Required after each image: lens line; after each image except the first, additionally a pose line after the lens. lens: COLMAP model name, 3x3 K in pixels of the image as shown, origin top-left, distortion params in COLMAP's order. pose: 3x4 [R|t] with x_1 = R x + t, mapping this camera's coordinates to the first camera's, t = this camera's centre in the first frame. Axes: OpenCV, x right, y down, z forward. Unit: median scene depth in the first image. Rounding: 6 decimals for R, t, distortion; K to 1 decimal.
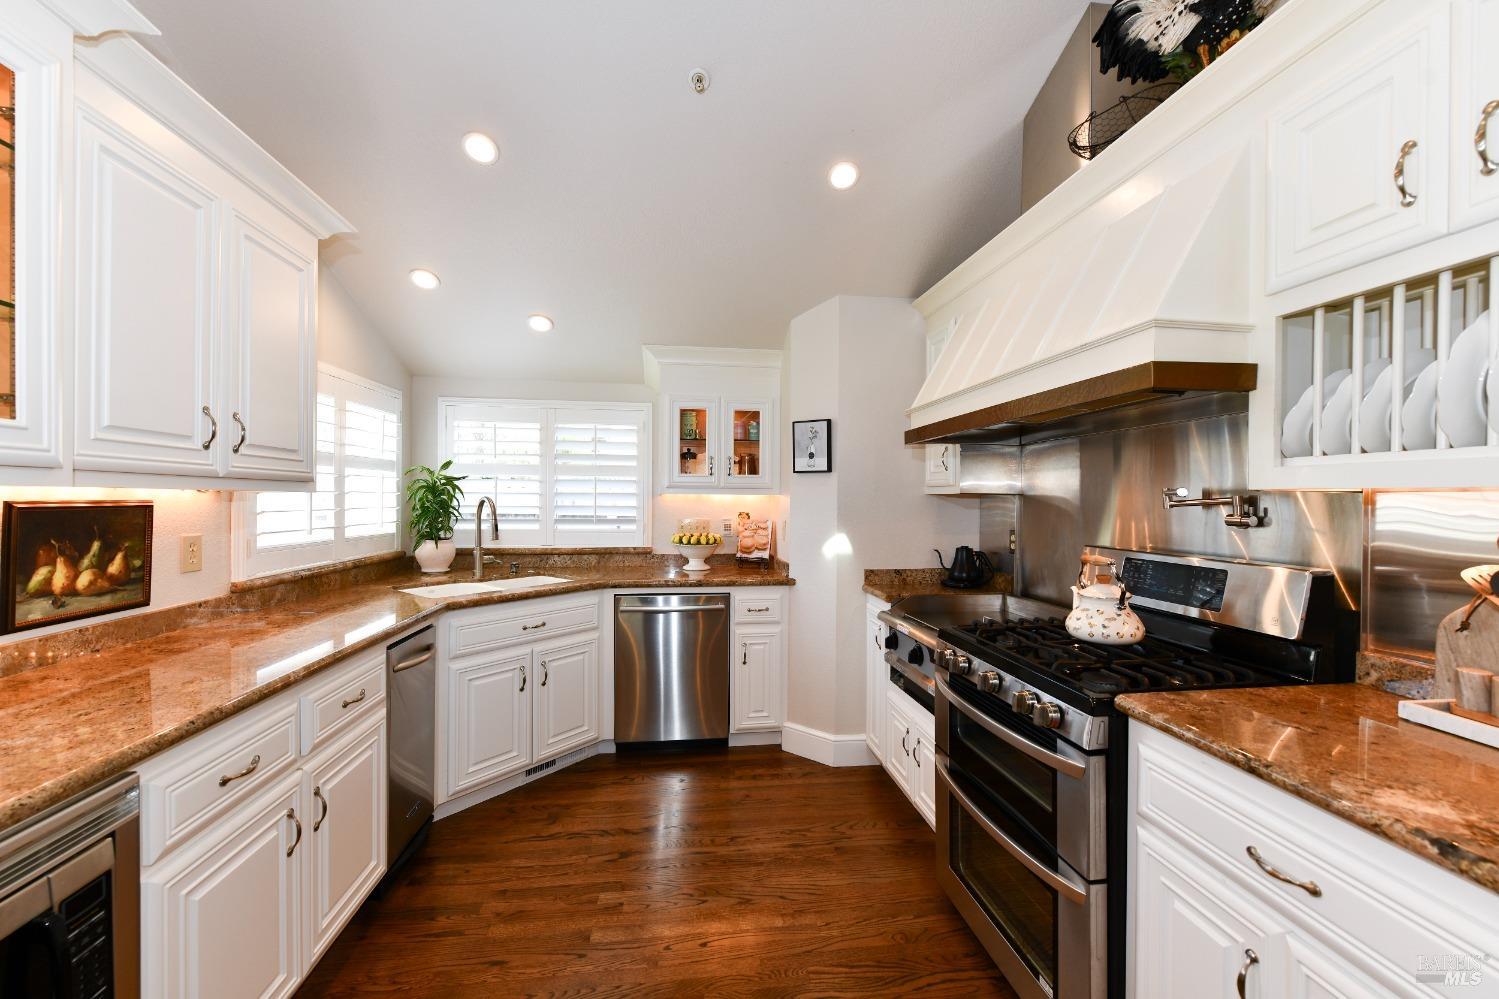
lens RADIAL K [[607.0, 0, 743.6], [0, 607.0, 499.5], [0, 0, 1]] dist [-0.016950, -0.001131]
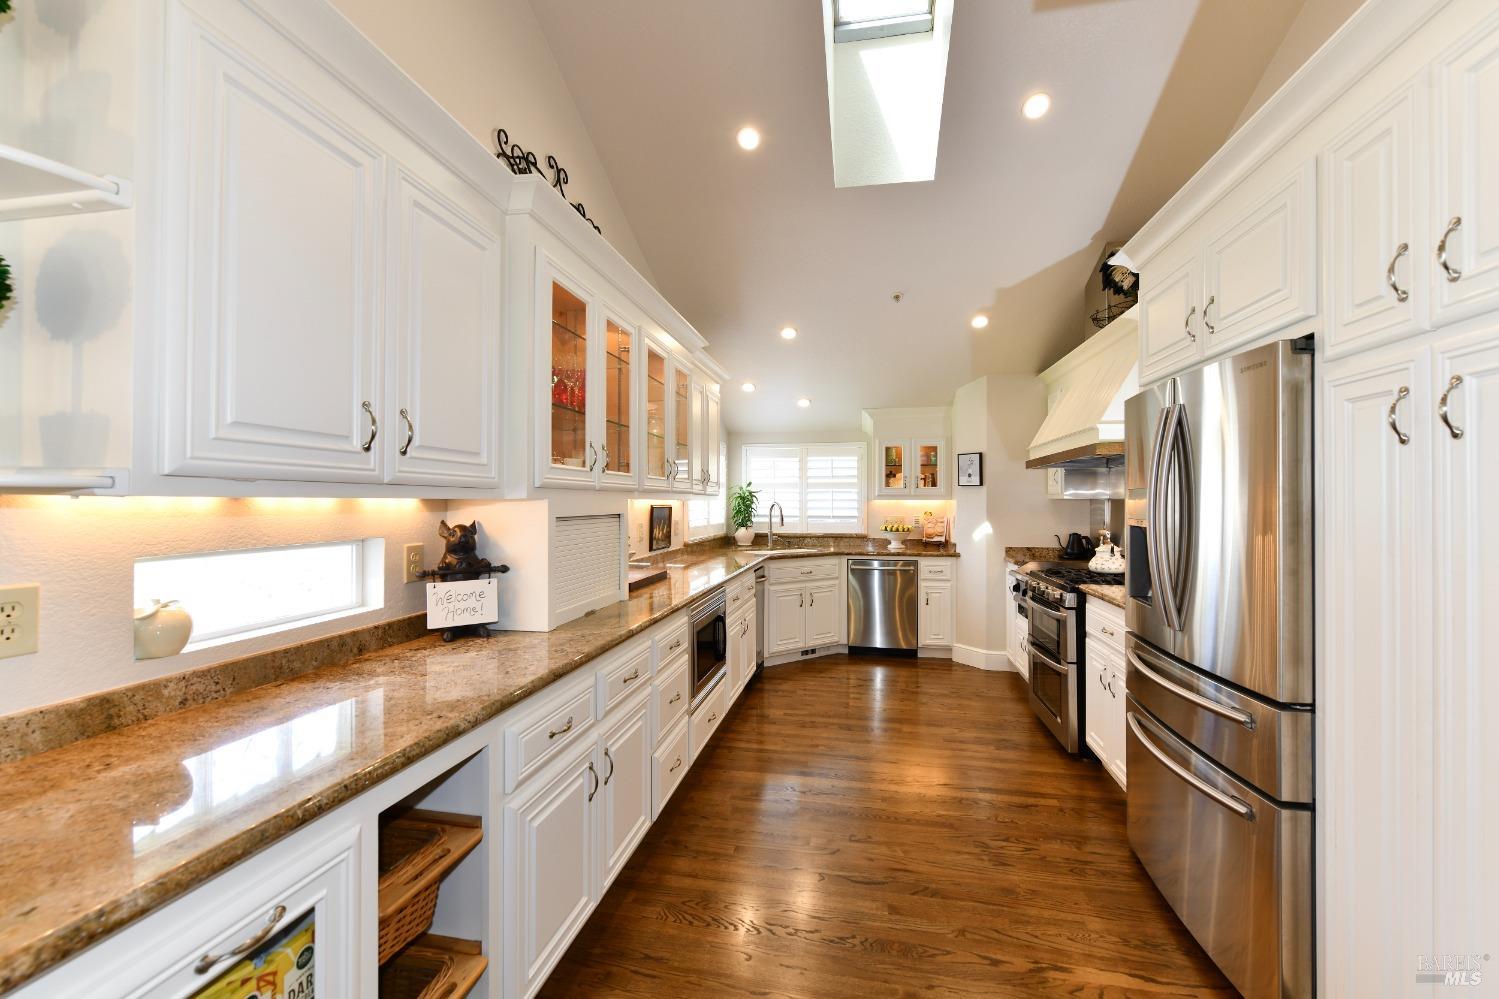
lens RADIAL K [[607.0, 0, 746.6], [0, 607.0, 504.4], [0, 0, 1]] dist [-0.016950, -0.001131]
pose [[0.951992, -0.005344, -0.306078, 0.039182], [0.005885, 0.999982, 0.000842, -0.001000], [0.306068, -0.002603, 0.952006, -0.688917]]
